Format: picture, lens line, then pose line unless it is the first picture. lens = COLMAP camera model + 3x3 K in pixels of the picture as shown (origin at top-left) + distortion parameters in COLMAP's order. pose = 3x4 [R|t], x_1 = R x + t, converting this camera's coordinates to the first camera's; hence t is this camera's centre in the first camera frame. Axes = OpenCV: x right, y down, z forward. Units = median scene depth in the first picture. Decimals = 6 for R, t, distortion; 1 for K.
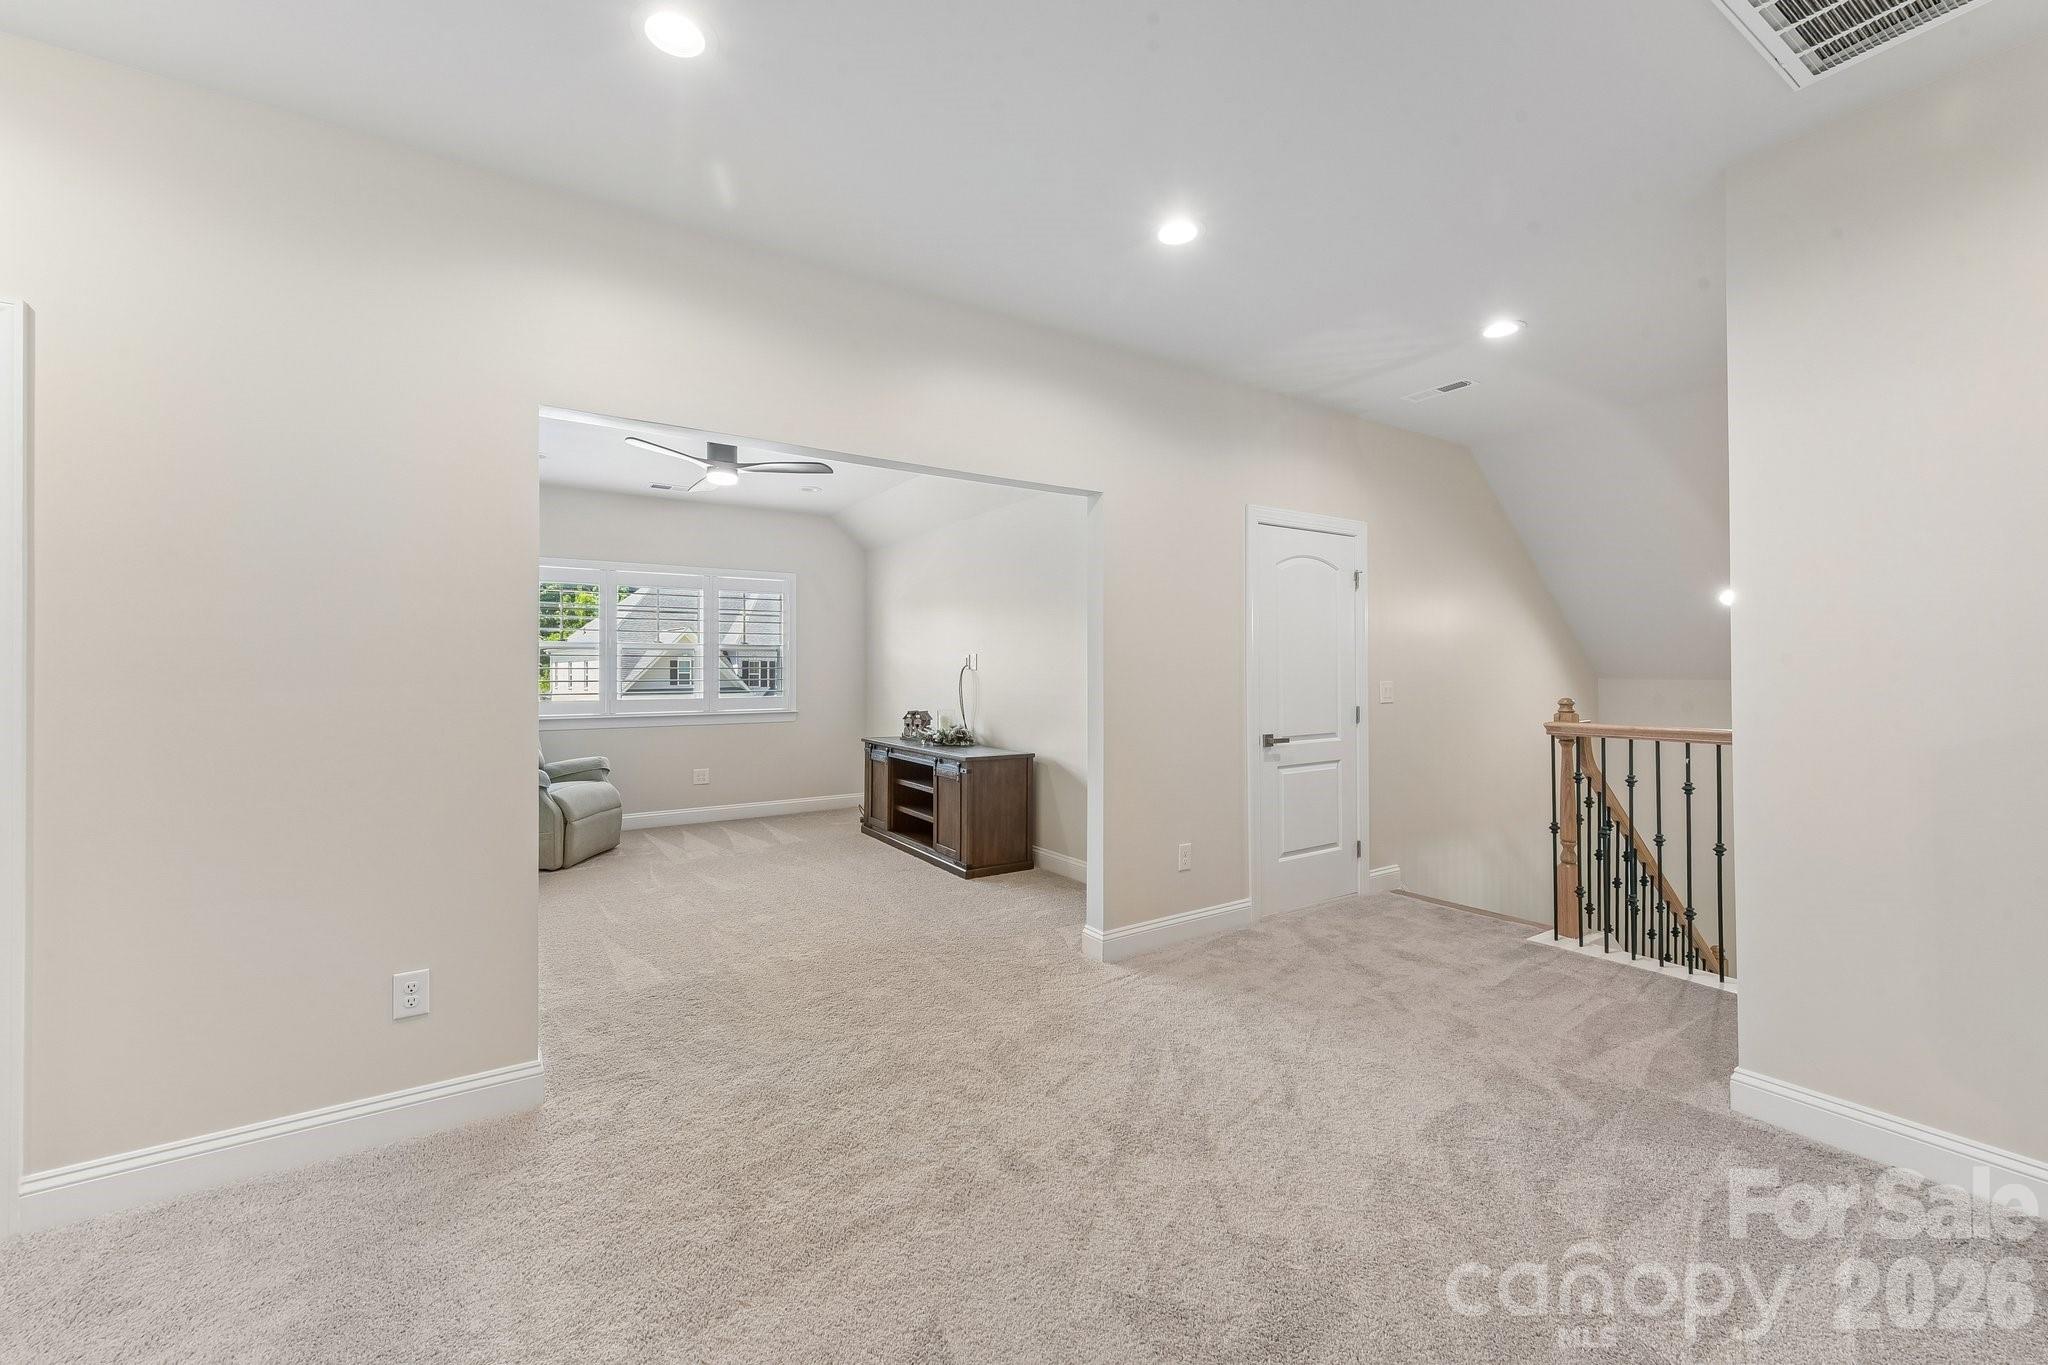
lens RADIAL K [[817.0, 0, 1028.3], [0, 817.0, 677.8], [0, 0, 1]] dist [-0.014907, -0.000183]
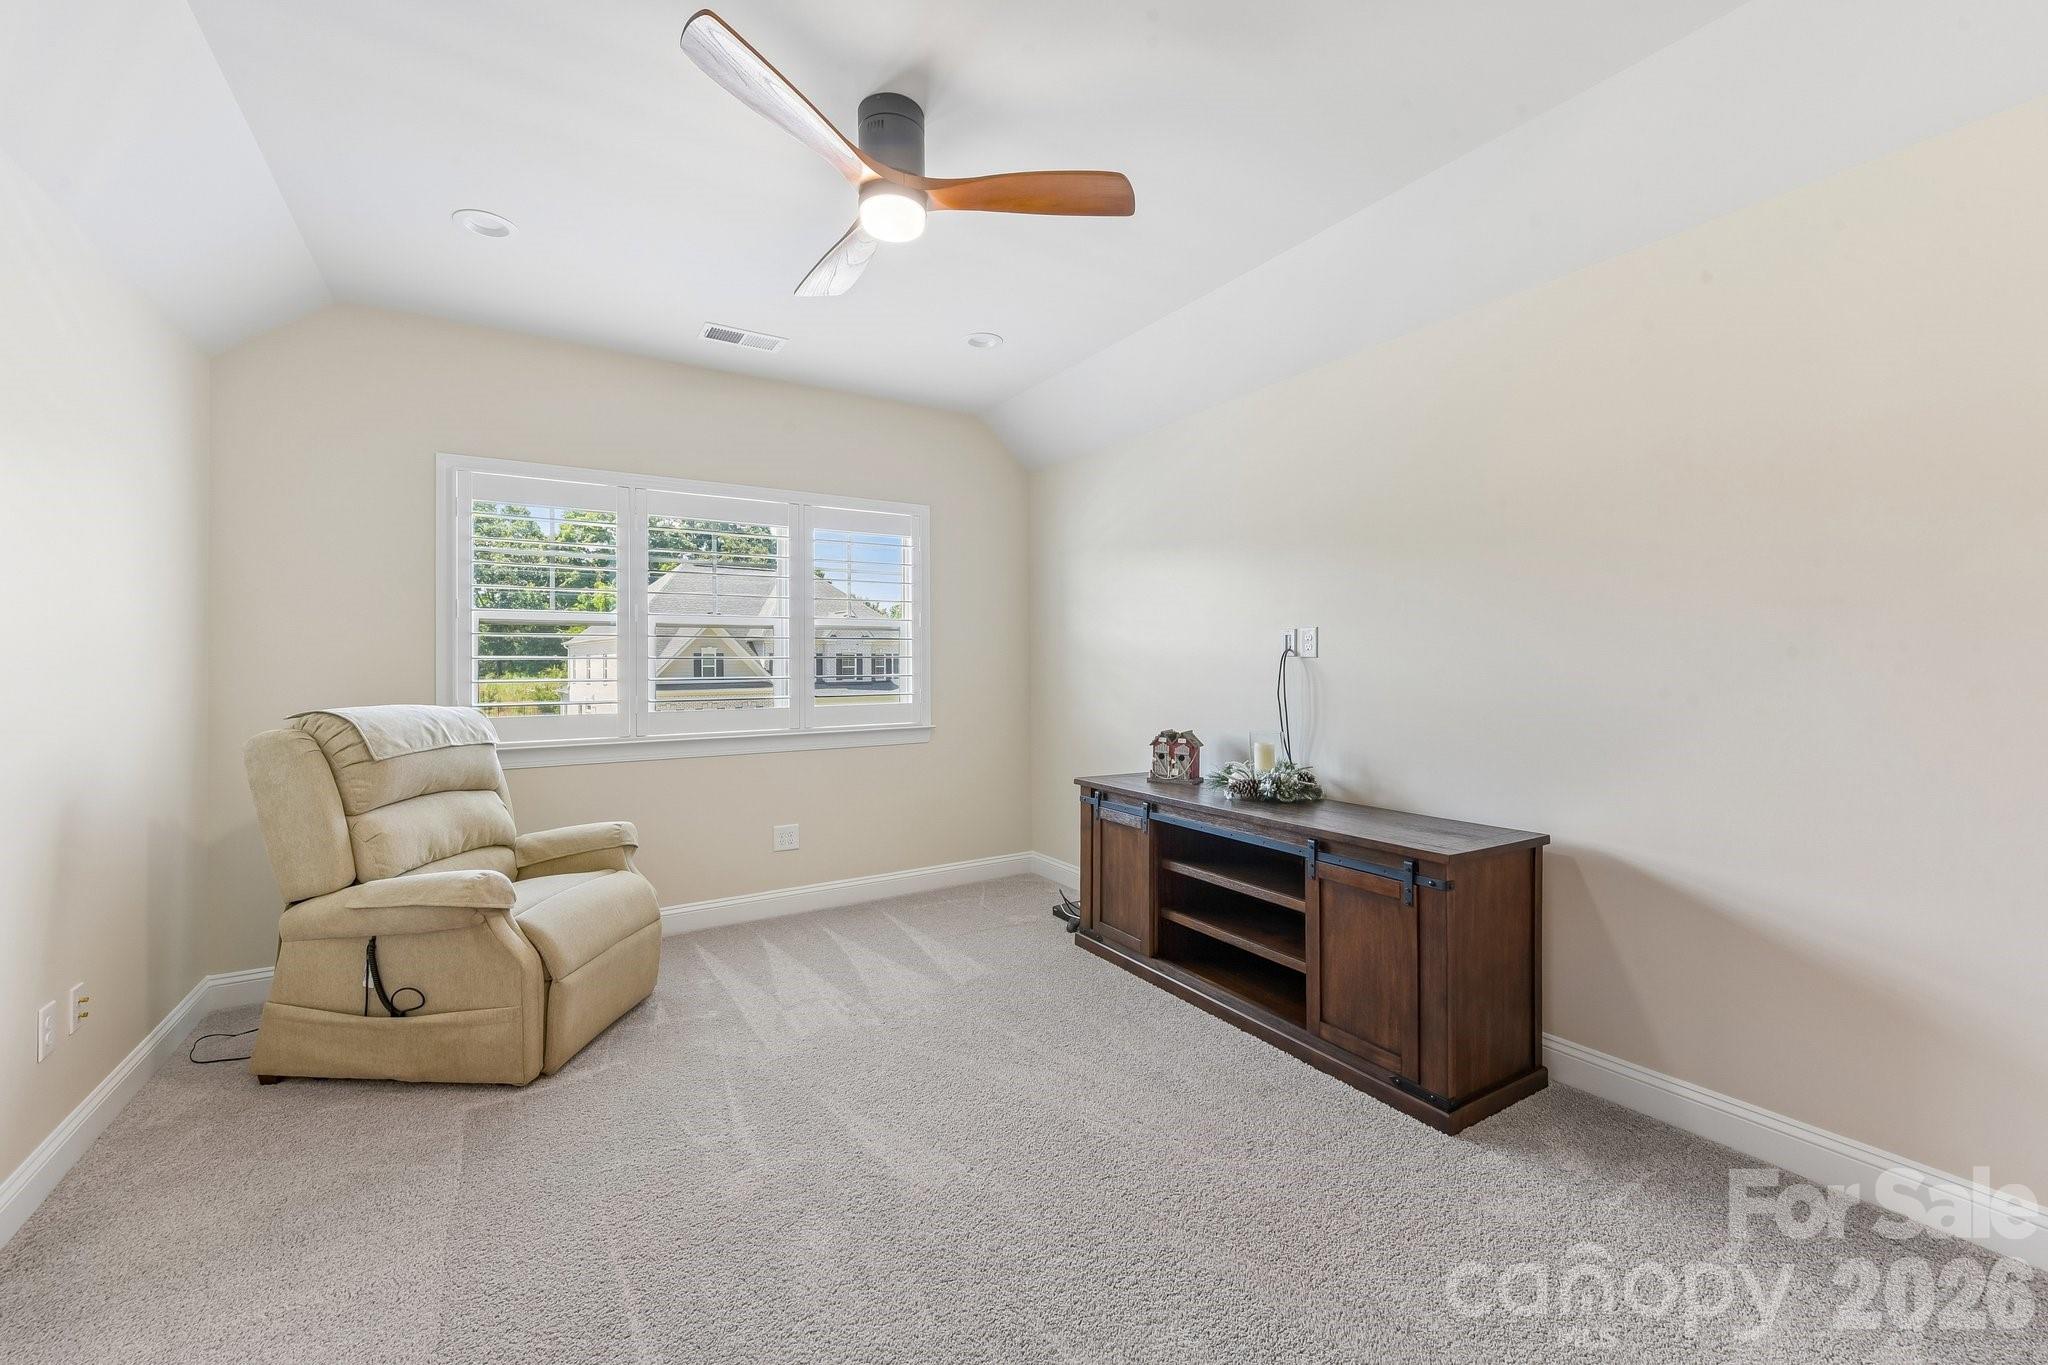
lens RADIAL K [[817.0, 0, 1019.5], [0, 817.0, 682.8], [0, 0, 1]] dist [-0.014907, -0.000183]
pose [[0.999493, -0.002760, -0.031716, -0.241074], [0.003122, 0.999931, 0.011350, 0.000638], [0.031683, -0.011443, 0.999432, 0.464606]]
